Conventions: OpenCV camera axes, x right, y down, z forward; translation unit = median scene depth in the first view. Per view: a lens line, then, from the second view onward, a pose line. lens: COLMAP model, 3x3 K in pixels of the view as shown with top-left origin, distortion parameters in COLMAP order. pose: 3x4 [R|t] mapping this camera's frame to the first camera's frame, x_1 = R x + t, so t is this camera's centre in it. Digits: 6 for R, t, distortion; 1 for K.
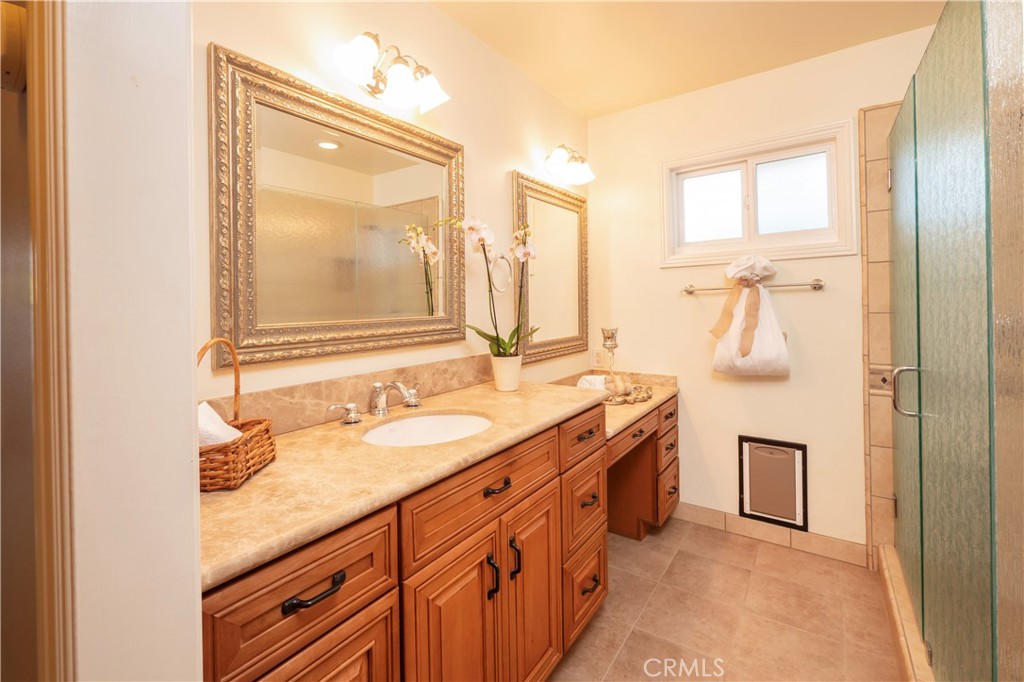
lens RADIAL K [[439.3, 0, 470.4], [0, 439.3, 308.2], [0, 0, 1]] dist [-0.005991, -0.000058]
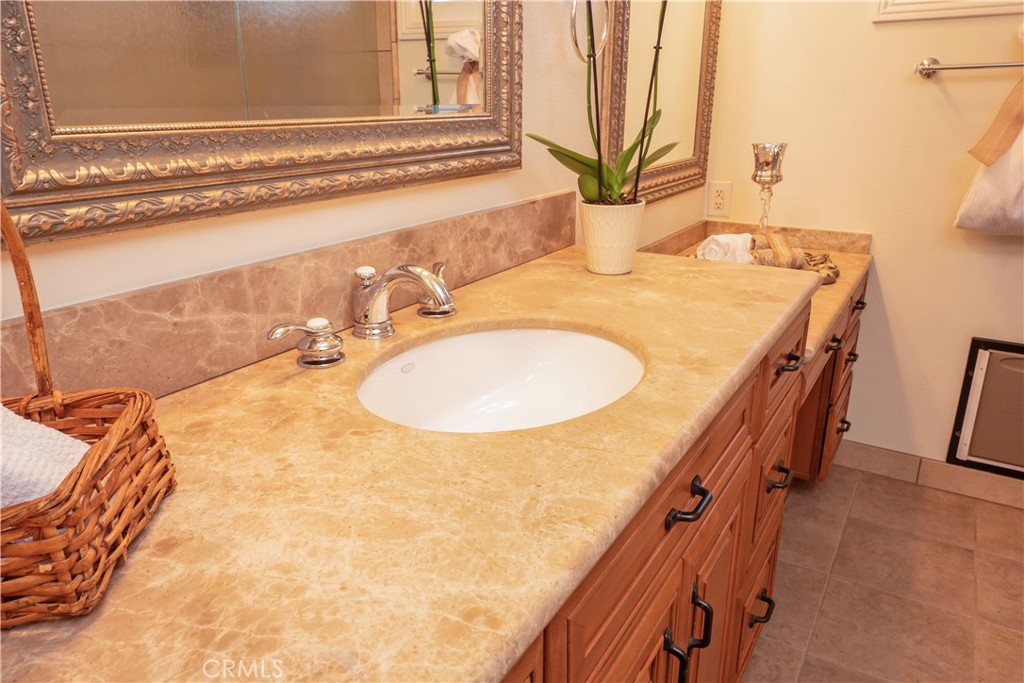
lens RADIAL K [[700.1, 0, 512.0], [0, 700.1, 341.5], [0, 0, 1]] dist [-0.000044, 0.001129]
pose [[0.992647, -0.024506, 0.118535, -0.141385], [-0.014500, 0.948163, 0.317453, 0.012693], [-0.120170, -0.316838, 0.940836, 0.272686]]
